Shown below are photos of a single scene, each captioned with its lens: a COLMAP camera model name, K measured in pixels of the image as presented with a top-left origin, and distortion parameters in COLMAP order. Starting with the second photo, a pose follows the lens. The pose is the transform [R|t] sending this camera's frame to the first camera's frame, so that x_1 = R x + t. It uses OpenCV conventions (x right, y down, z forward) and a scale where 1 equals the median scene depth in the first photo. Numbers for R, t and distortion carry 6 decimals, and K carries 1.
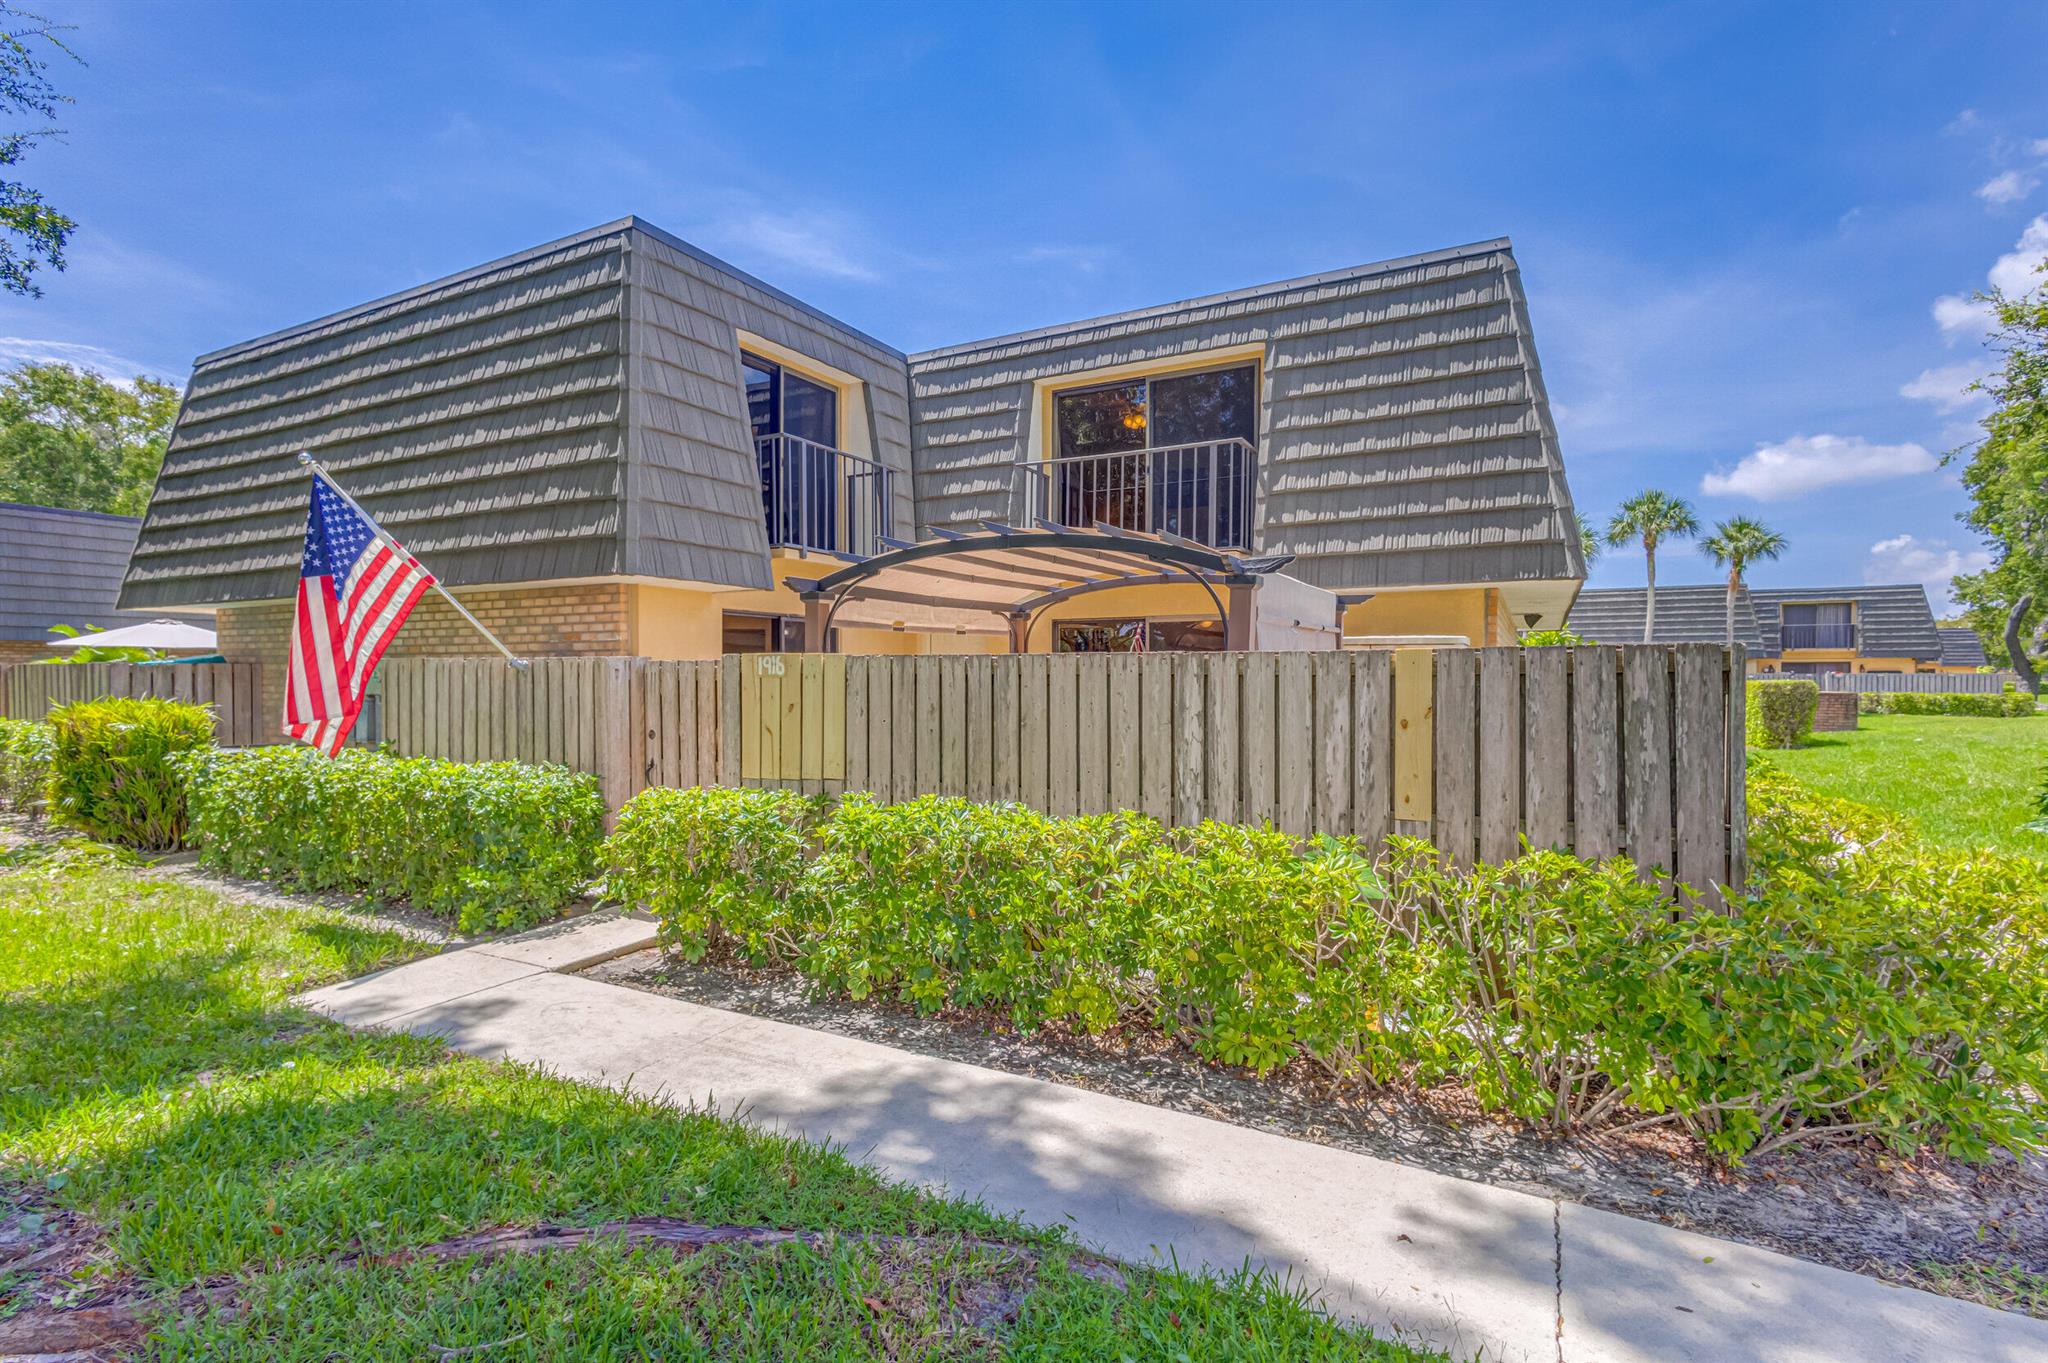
lens RADIAL K [[957.3, 0, 1024.5], [0, 957.3, 683.2], [0, 0, 1]] dist [0.012951, -0.003165]
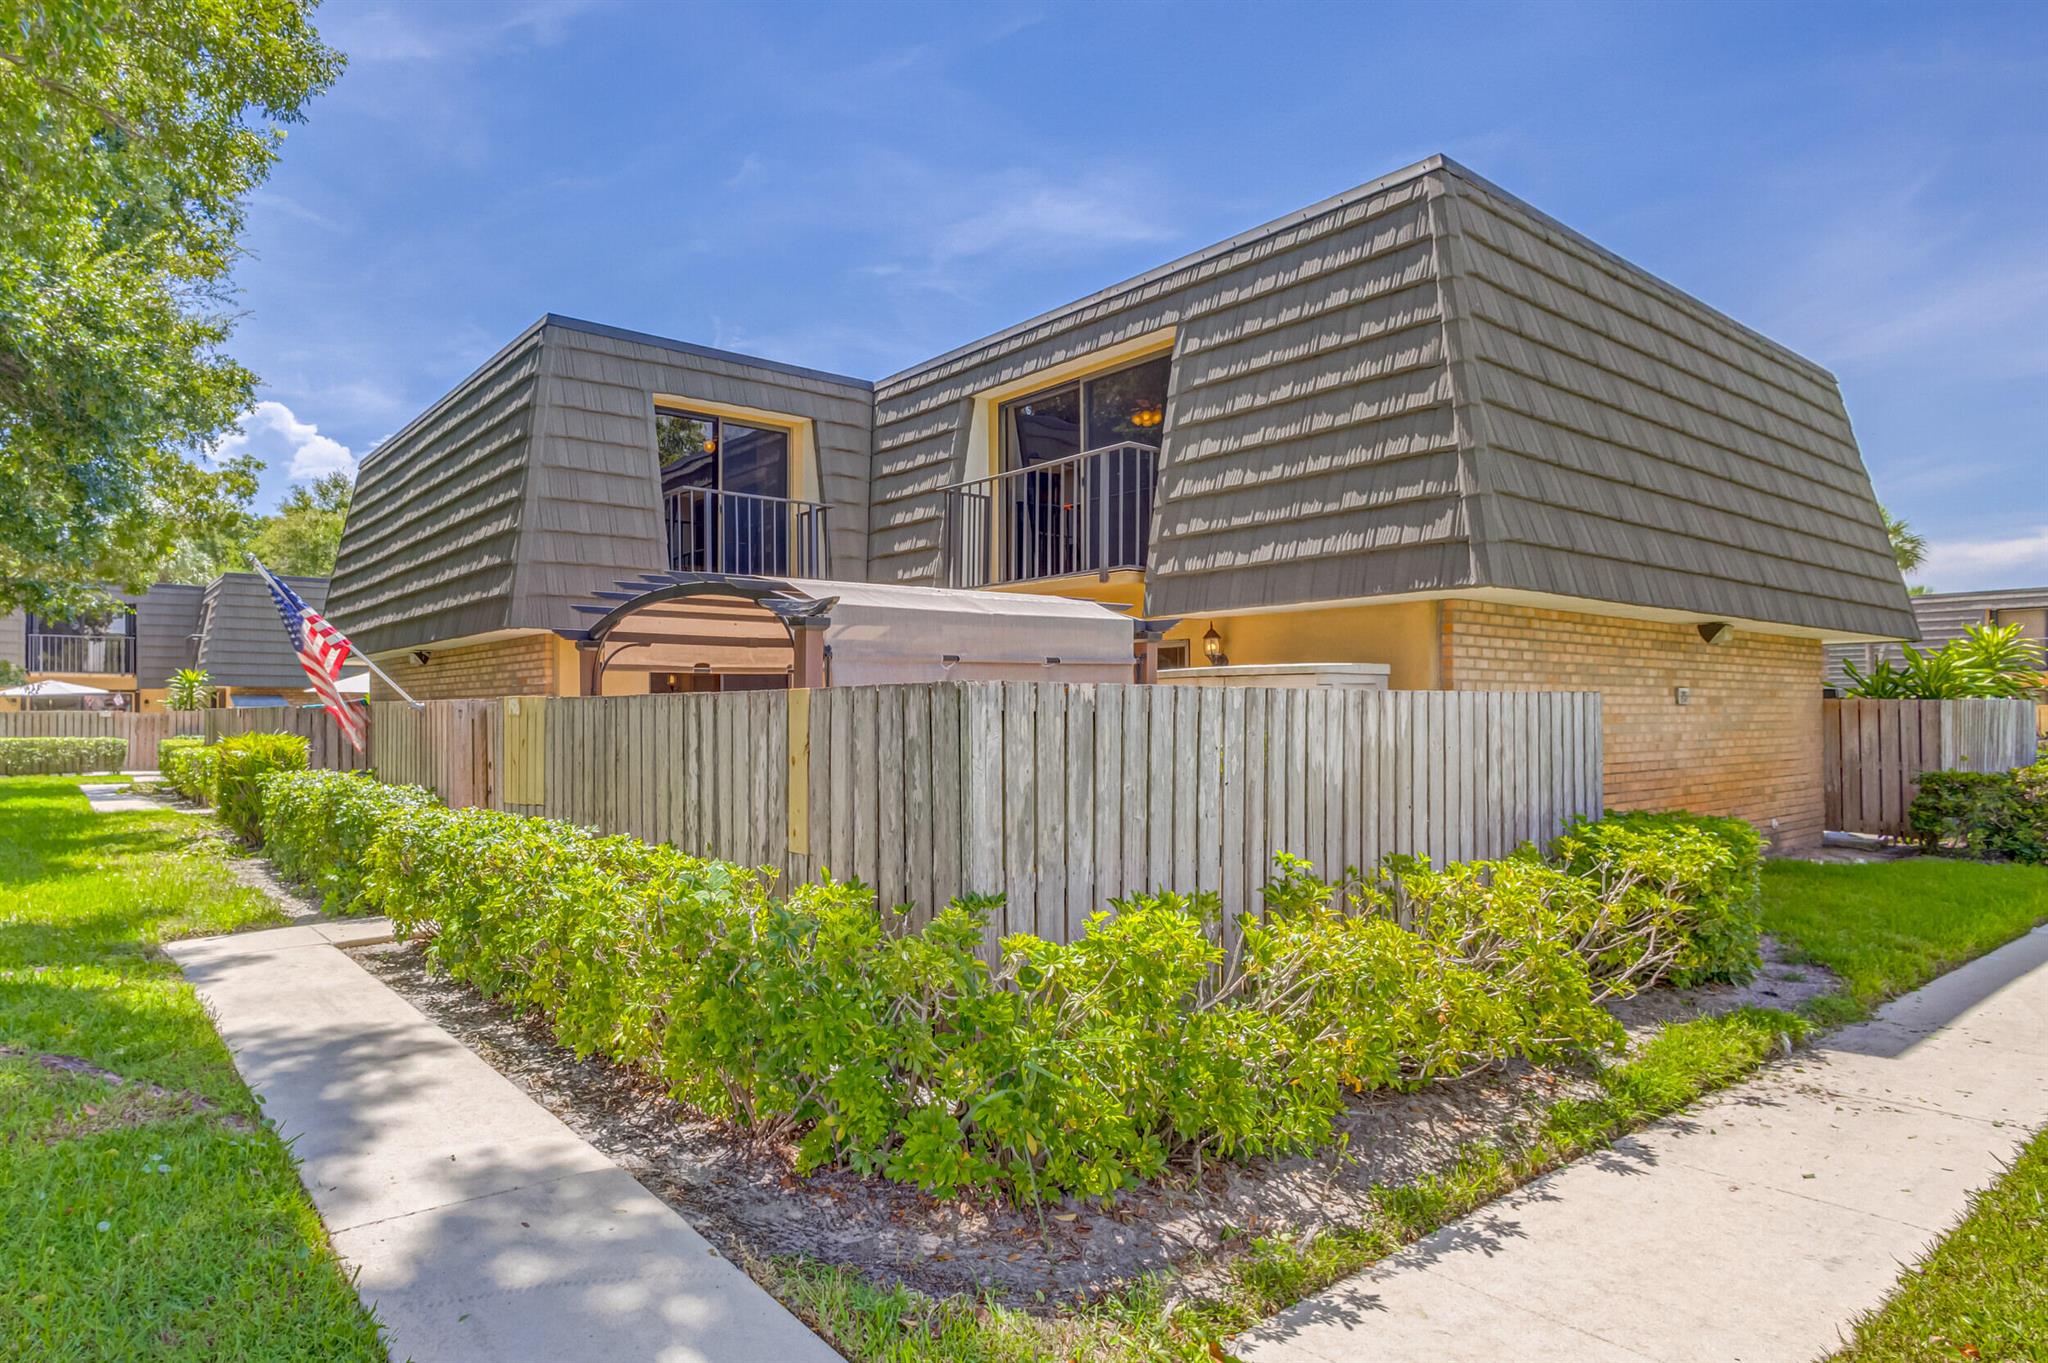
lens RADIAL K [[1120.0, 0, 831.2], [0, 1120.0, 698.4], [0, 0, 1]] dist [0.010973, -0.002647]
pose [[0.895621, -0.009616, -0.444714, 0.448371], [0.000534, 0.999789, -0.020541, -0.000169], [0.444818, 0.018160, 0.895437, -0.035456]]
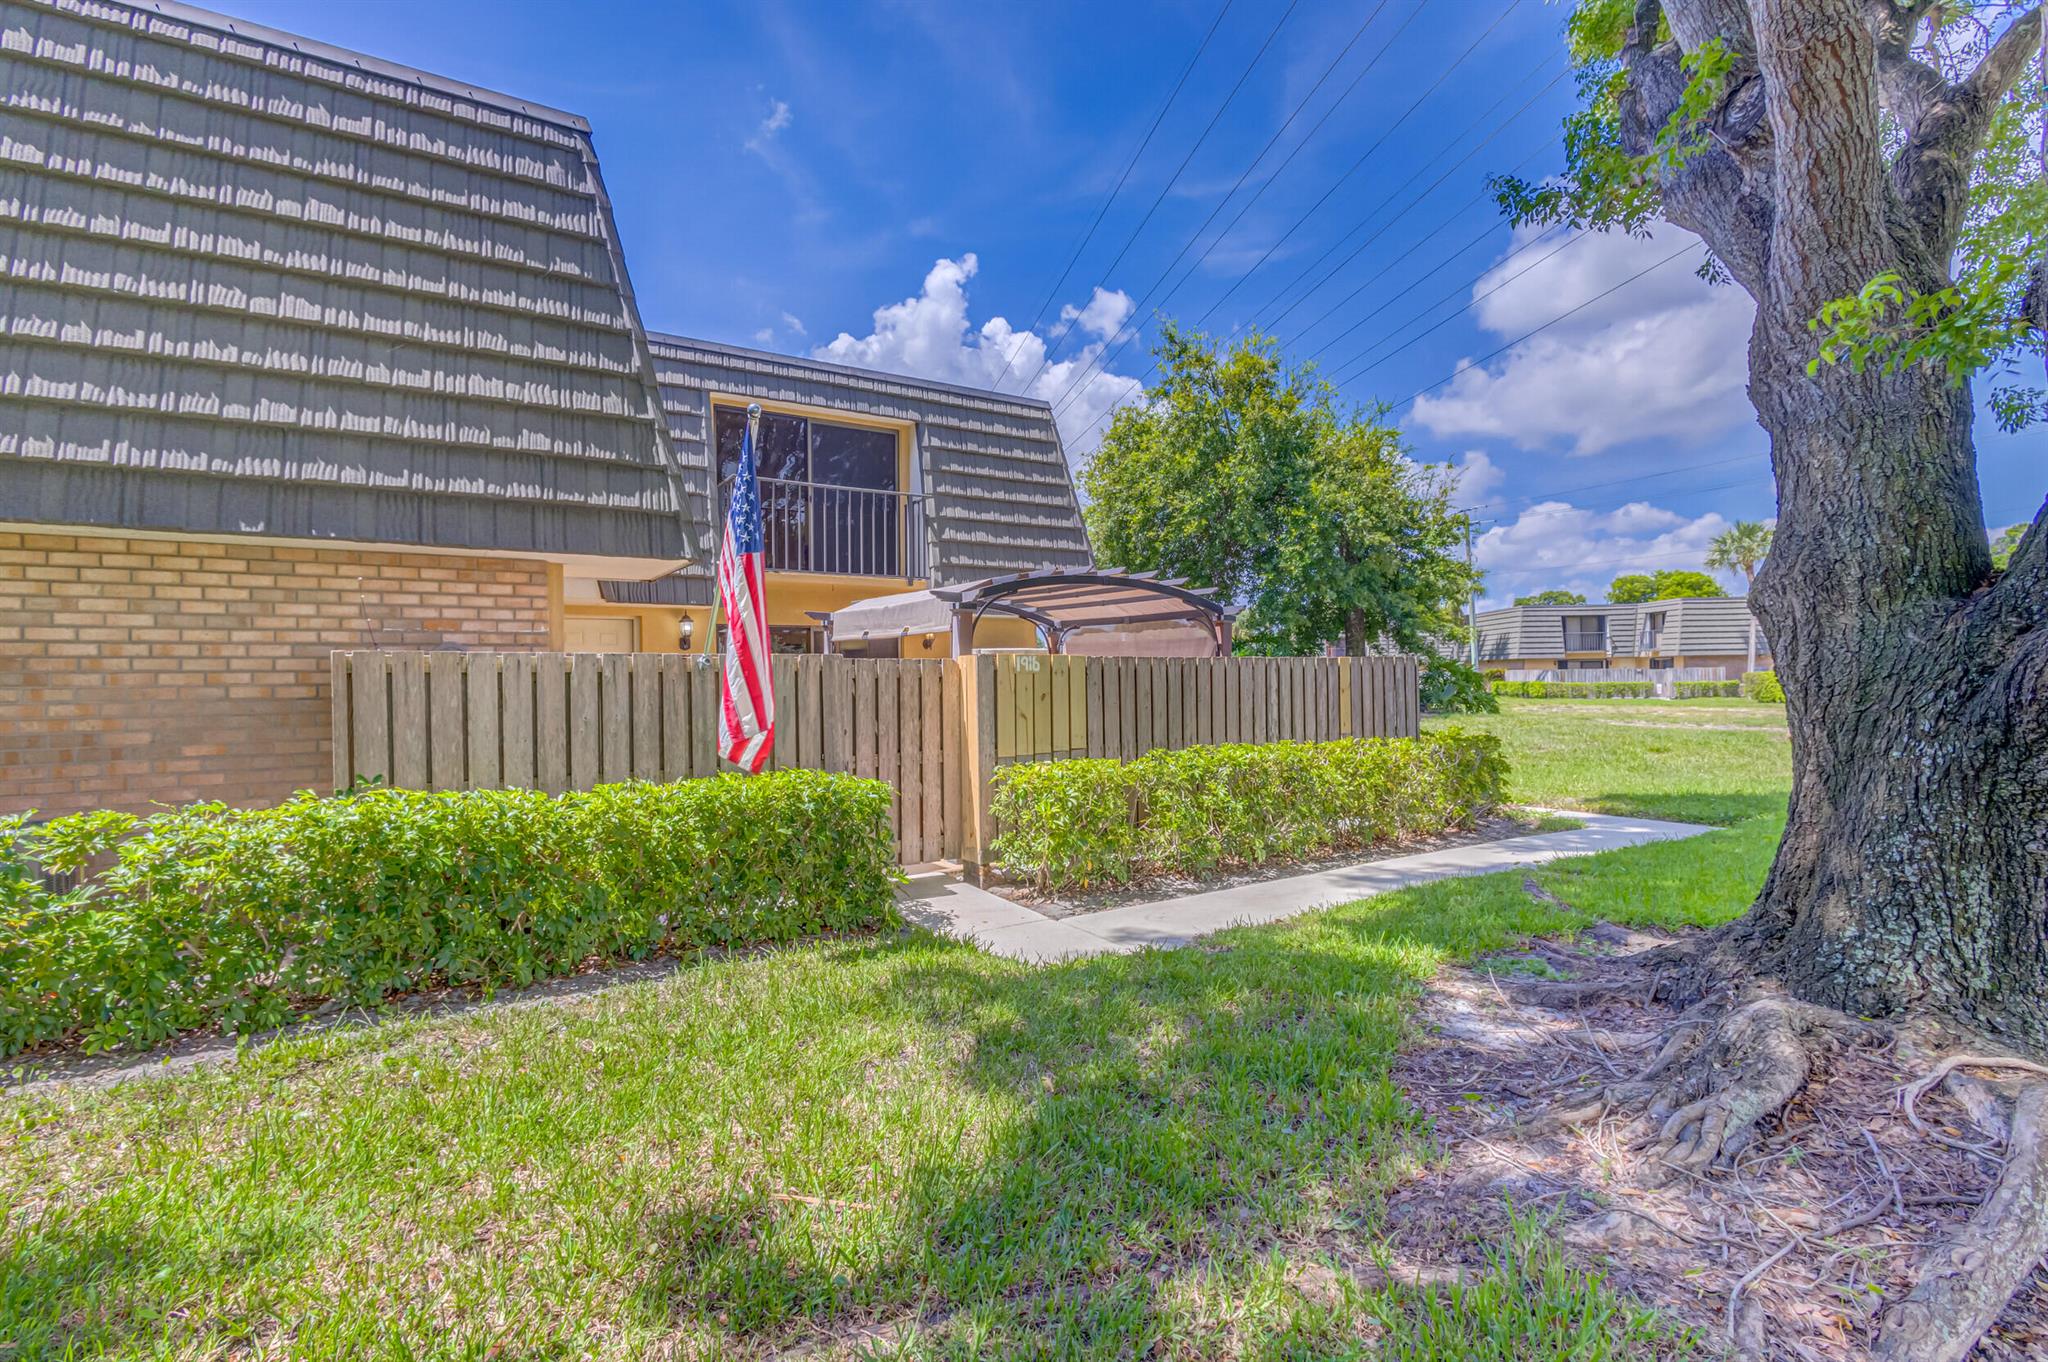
lens RADIAL K [[937.9, 0, 1028.4], [0, 937.9, 683.6], [0, 0, 1]] dist [0.010414, -0.000298]
pose [[0.490822, -0.010709, 0.871194, -0.860699], [0.019202, 0.999815, 0.001471, 0.003801], [-0.871048, 0.016006, 0.490937, 0.259130]]
